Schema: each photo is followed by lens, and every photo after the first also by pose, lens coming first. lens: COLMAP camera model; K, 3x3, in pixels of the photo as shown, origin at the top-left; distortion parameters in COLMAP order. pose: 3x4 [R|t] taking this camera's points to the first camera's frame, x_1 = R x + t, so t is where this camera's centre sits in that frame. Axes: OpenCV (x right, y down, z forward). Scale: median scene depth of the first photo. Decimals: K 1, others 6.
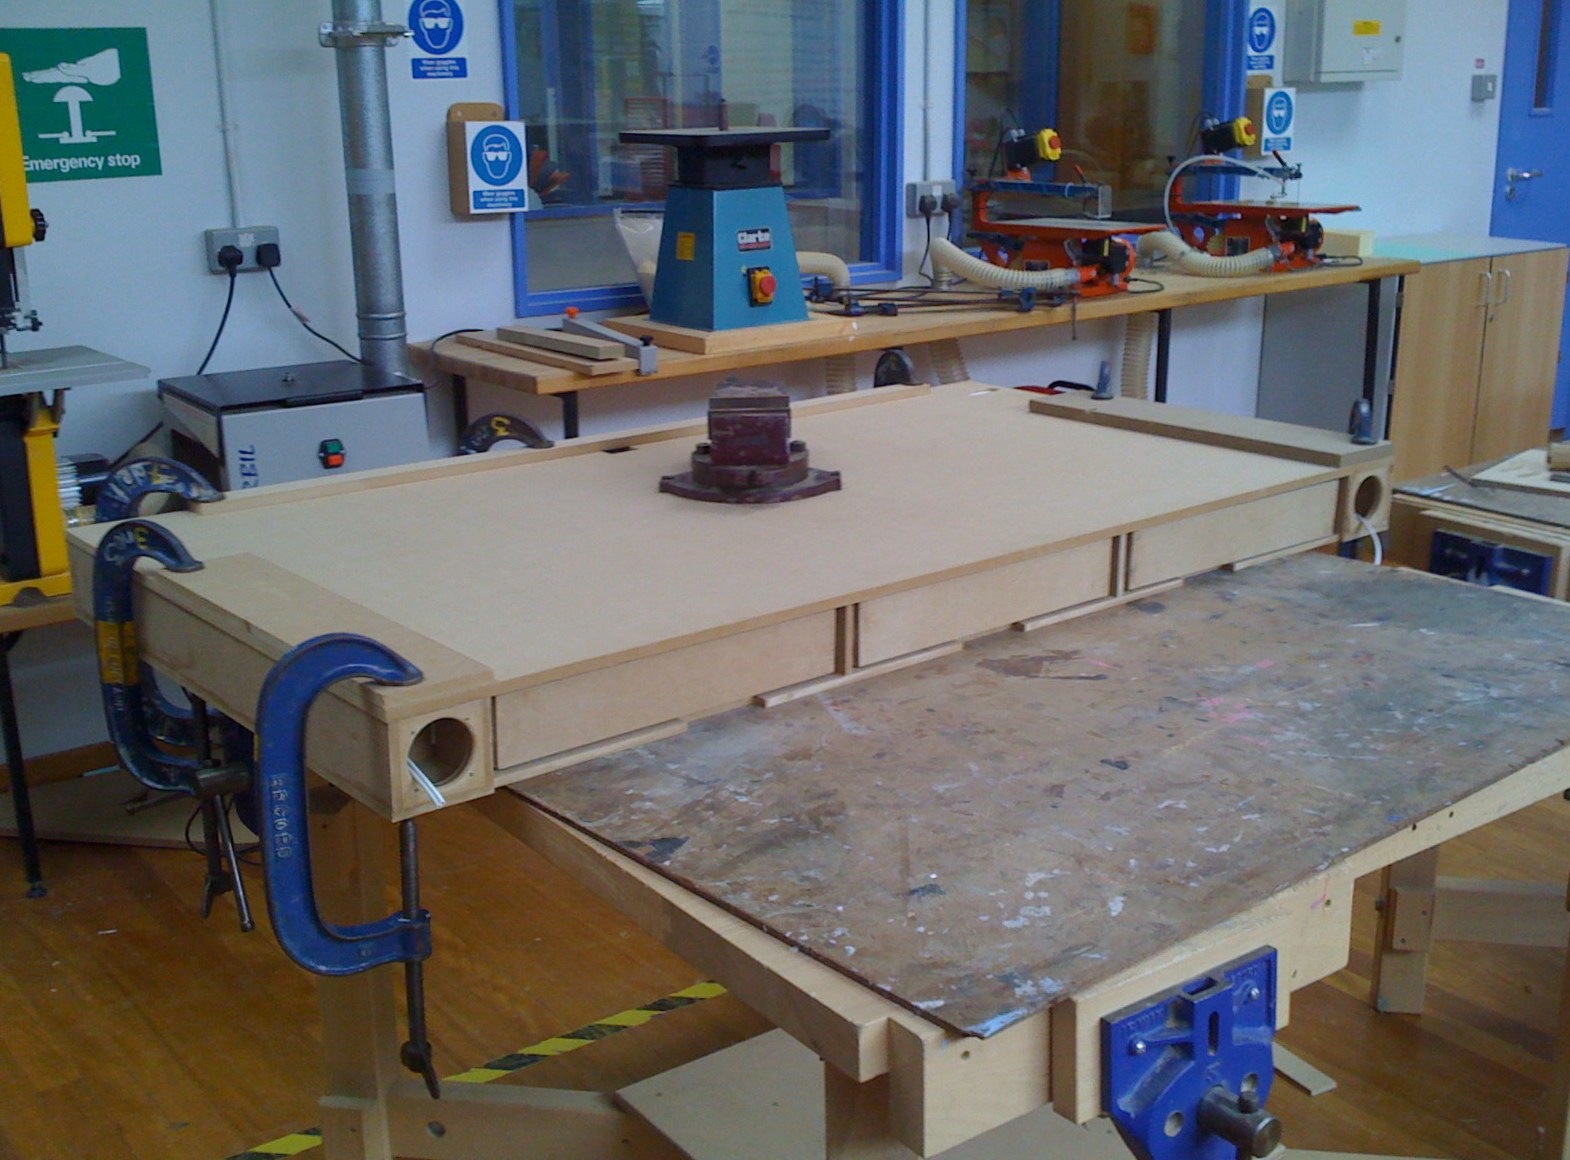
lens RADIAL K [[1864.2, 0, 781.8], [0, 1864.2, 538.5], [0, 0, 1]] dist [0.188749, -0.582686]
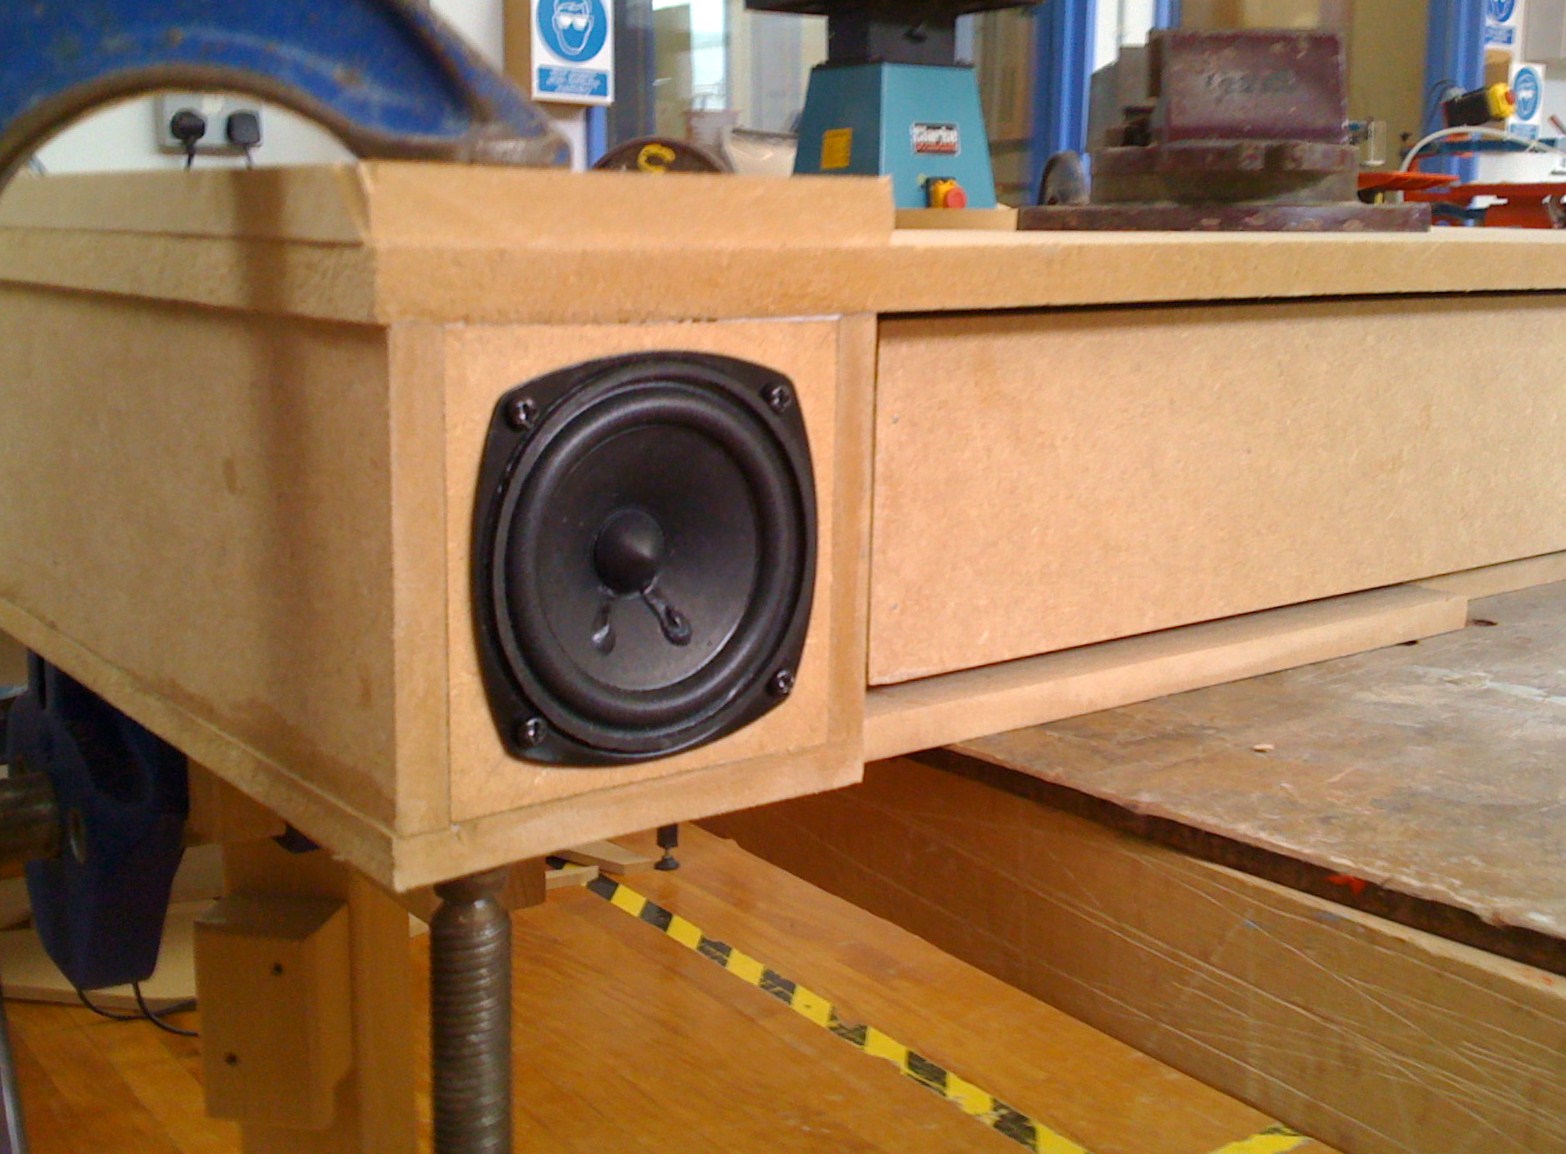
lens RADIAL K [[1749.4, 0, 783.0], [0, 1749.4, 577.0], [0, 0, 1]] dist [-0.003110, -0.027240]
pose [[0.999584, 0.017942, 0.022602, -0.083192], [-0.015938, 0.996174, -0.085927, 0.061075], [-0.024057, 0.085531, 0.996045, 0.358923]]
